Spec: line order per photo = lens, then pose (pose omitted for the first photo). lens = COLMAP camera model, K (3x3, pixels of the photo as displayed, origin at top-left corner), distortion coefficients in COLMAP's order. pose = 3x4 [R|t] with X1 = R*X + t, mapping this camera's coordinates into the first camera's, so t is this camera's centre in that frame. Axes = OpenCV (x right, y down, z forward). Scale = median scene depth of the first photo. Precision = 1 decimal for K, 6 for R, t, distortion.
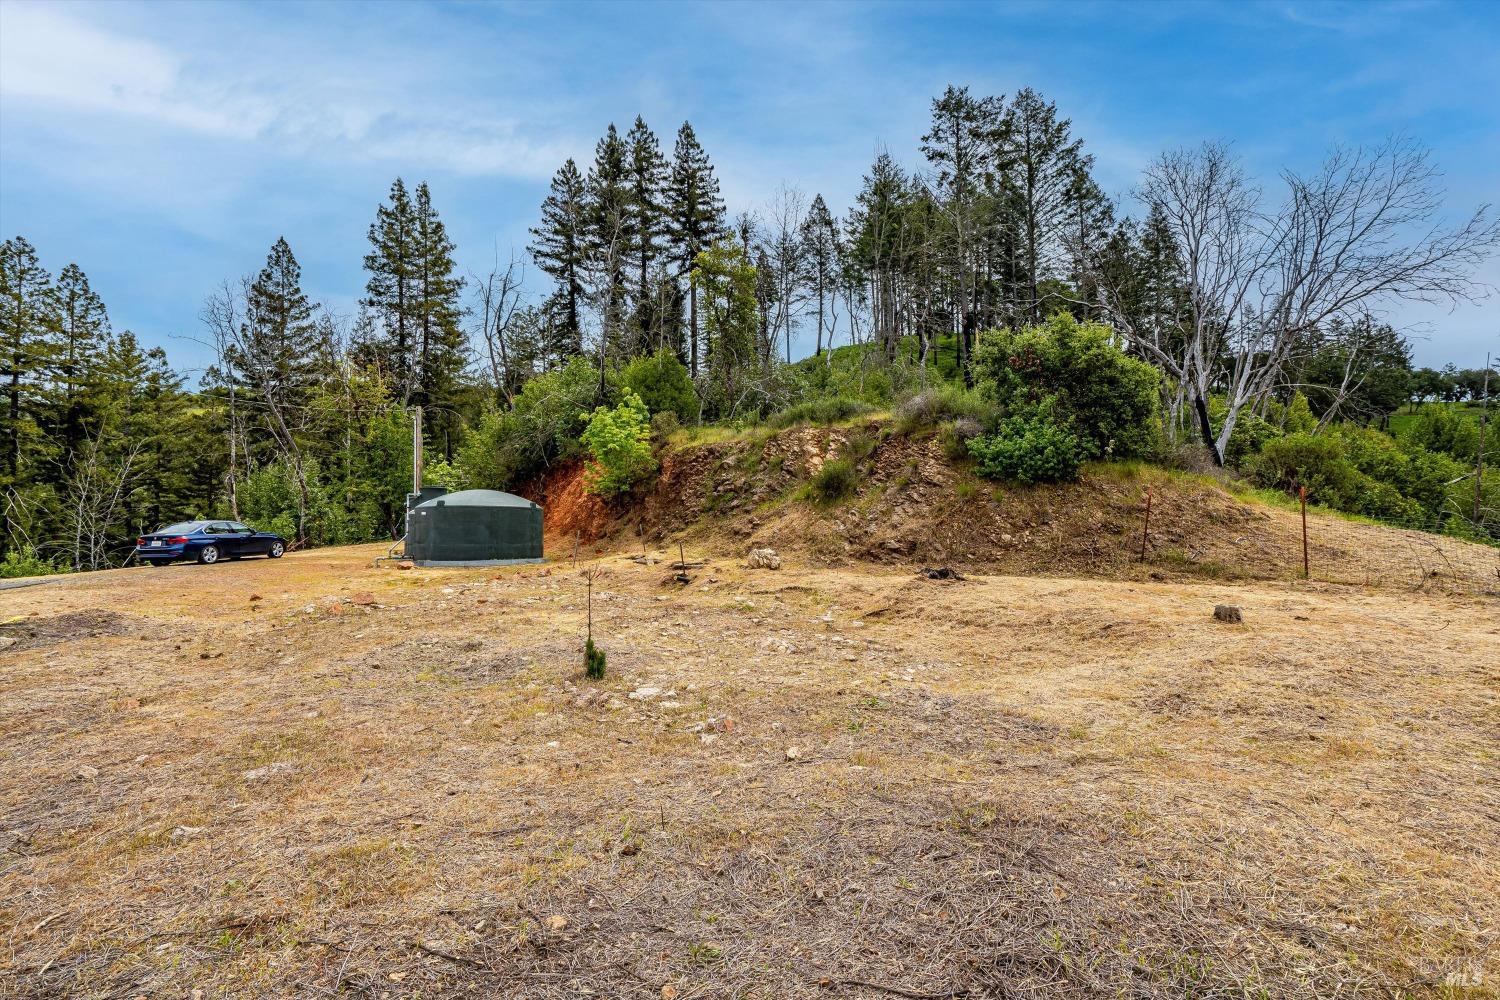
lens RADIAL K [[670.8, 0, 743.5], [0, 670.8, 508.2], [0, 0, 1]] dist [-0.008389, 0.003142]
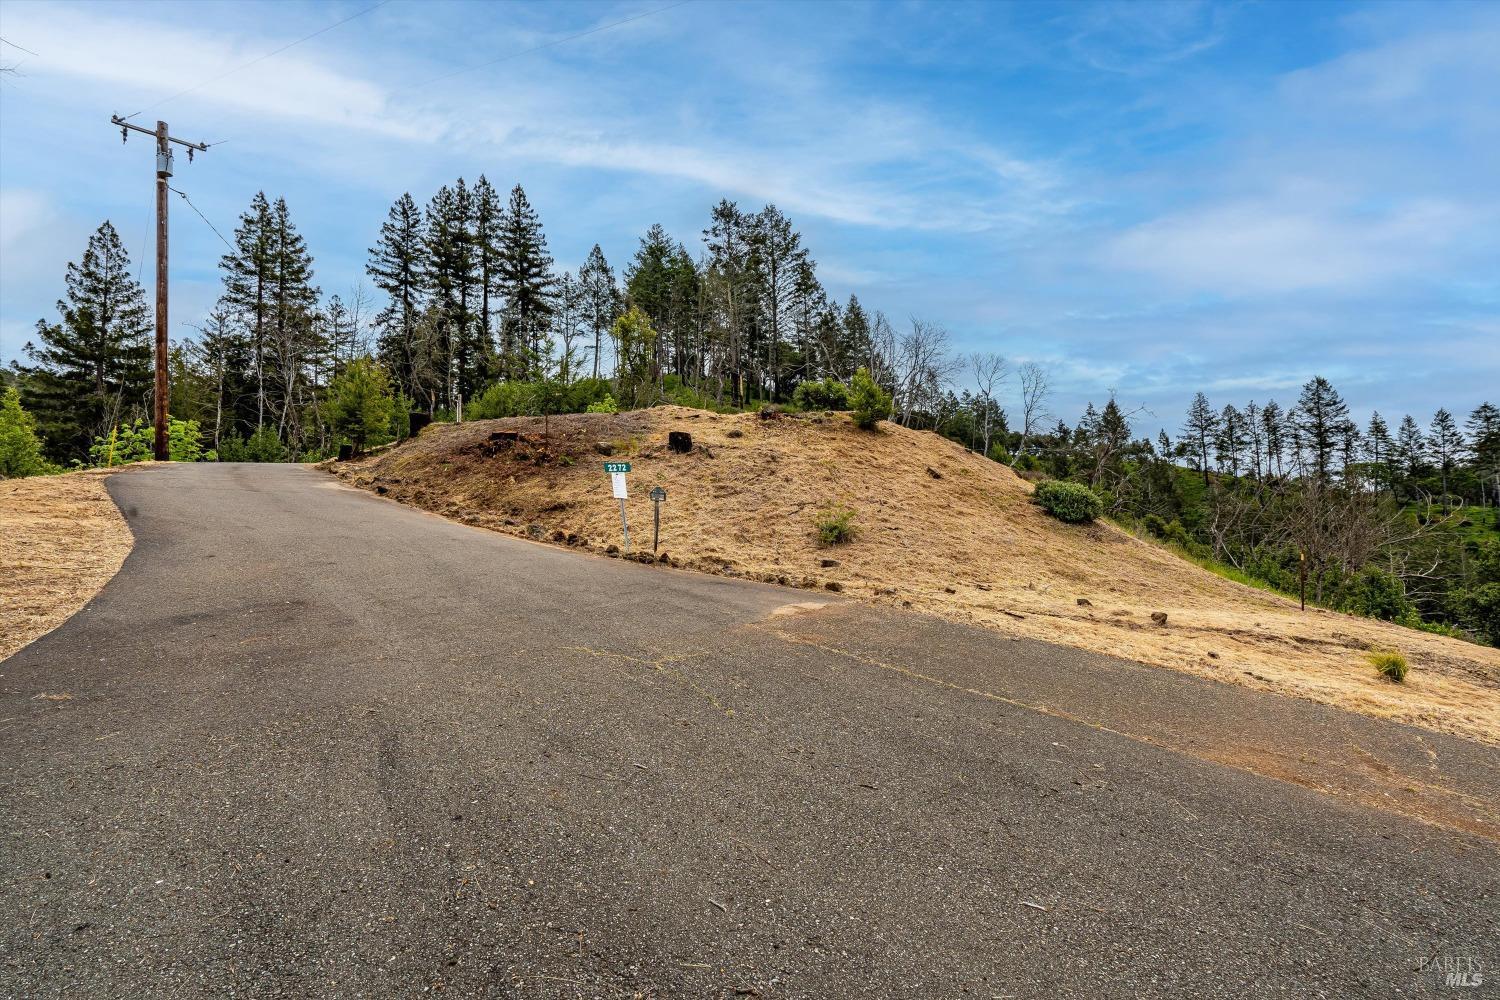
lens RADIAL K [[670.8, 0, 724.1], [0, 670.8, 512.1], [0, 0, 1]] dist [-0.008389, 0.003142]
pose [[0.934441, 0.023426, 0.355346, -0.142775], [-0.008632, 0.999031, -0.043162, 0.062098], [-0.356013, 0.037265, 0.933738, -0.226495]]
